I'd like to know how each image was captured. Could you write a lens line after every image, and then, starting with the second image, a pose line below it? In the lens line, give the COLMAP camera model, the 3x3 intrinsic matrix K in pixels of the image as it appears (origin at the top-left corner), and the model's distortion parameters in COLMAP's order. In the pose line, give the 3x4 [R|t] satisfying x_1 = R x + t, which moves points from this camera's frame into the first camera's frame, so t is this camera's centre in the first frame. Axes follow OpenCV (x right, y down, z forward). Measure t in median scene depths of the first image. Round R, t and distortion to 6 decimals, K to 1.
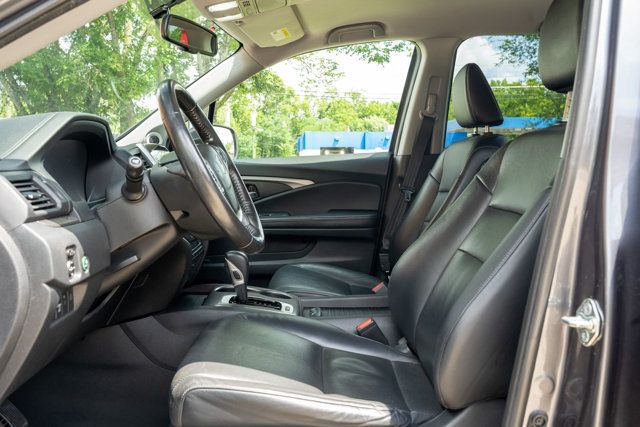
lens RADIAL K [[645.5, 0, 330.5], [0, 645.5, 214.7], [0, 0, 1]] dist [-0.067108, 0.239522]
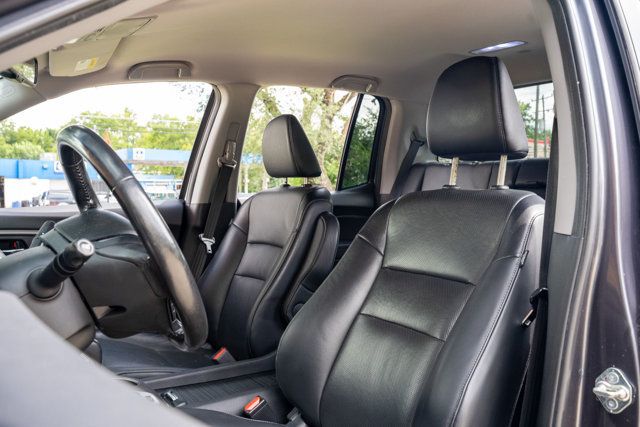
lens RADIAL K [[620.1, 0, 355.3], [0, 620.1, 213.5], [0, 0, 1]] dist [-0.015196, 0.006272]
pose [[0.845279, -0.008697, 0.534254, -0.175698], [0.034371, 0.998682, -0.038124, -0.035286], [-0.533218, 0.050588, 0.844464, 0.116014]]
